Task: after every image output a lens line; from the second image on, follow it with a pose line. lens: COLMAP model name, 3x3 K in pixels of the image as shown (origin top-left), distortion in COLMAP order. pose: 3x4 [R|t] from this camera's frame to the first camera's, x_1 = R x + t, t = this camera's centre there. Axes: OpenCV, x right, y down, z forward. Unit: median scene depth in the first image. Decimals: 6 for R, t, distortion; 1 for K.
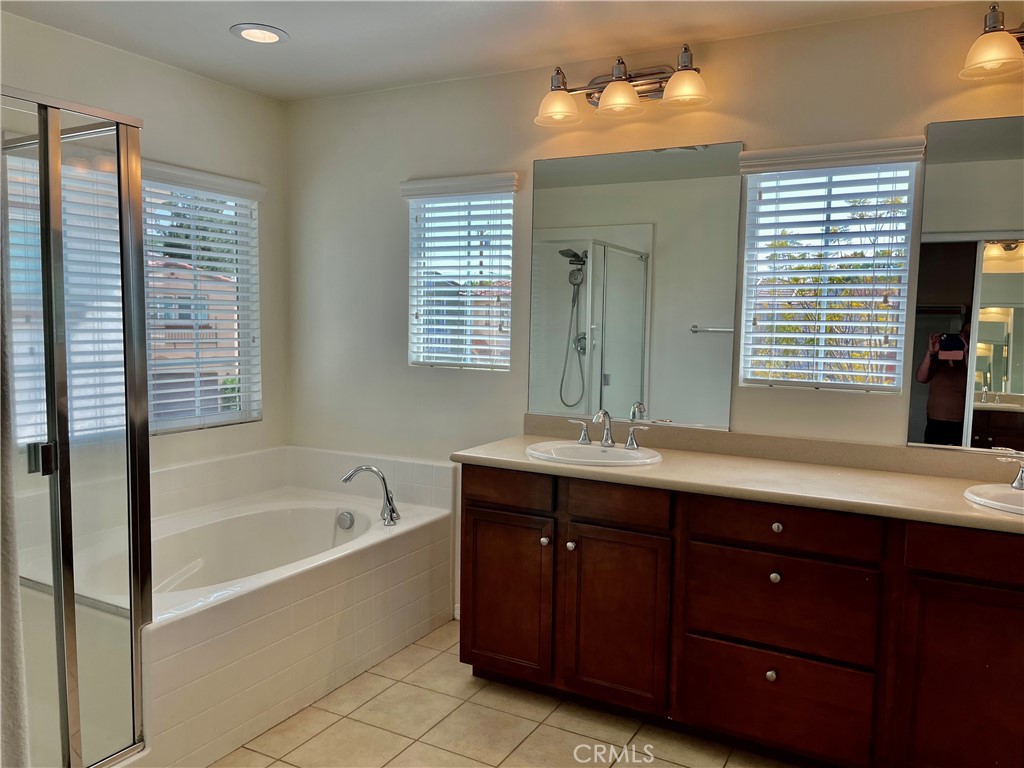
lens RADIAL K [[774.8, 0, 518.2], [0, 774.8, 385.4], [0, 0, 1]] dist [0.068155, -0.084698]
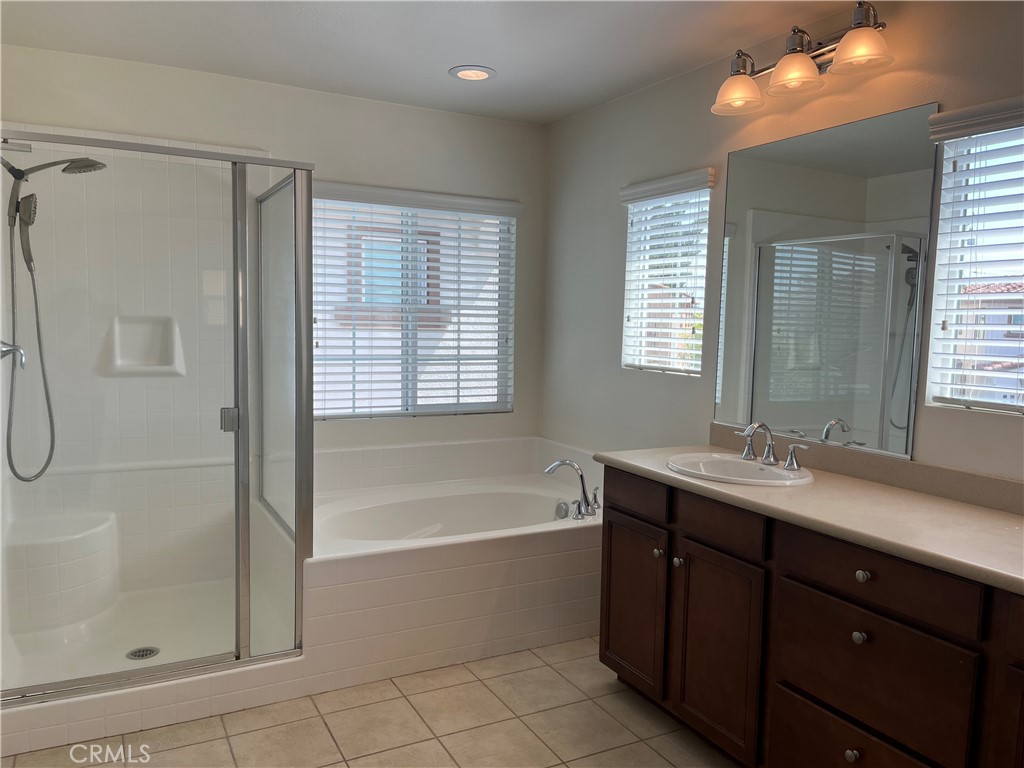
lens RADIAL K [[774.8, 0, 507.2], [0, 774.8, 383.4], [0, 0, 1]] dist [0.068155, -0.084698]
pose [[0.830433, 0.048327, -0.555019, 0.373449], [-0.054894, 0.998481, 0.004807, -0.001813], [0.554408, 0.026476, 0.831824, 0.088231]]
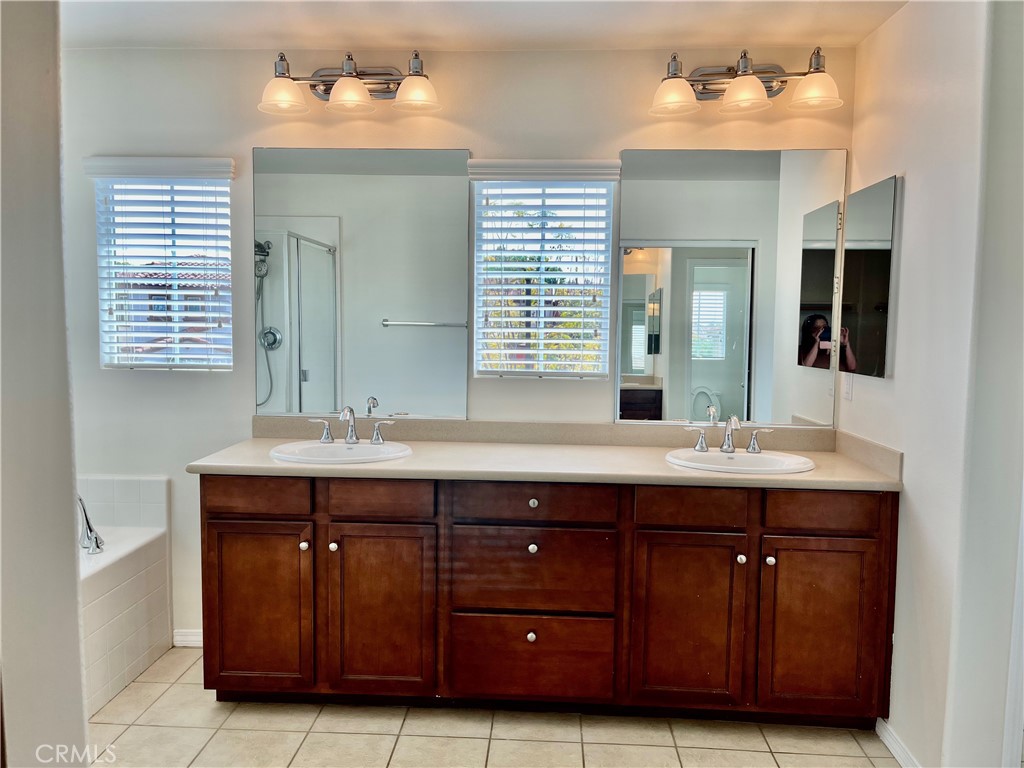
lens RADIAL K [[774.8, 0, 507.7], [0, 774.8, 384.7], [0, 0, 1]] dist [0.068155, -0.084698]
pose [[0.902677, -0.044522, 0.428009, -0.133950], [0.039827, 0.999008, 0.019922, -0.008827], [-0.428471, -0.000936, 0.903555, 0.011016]]
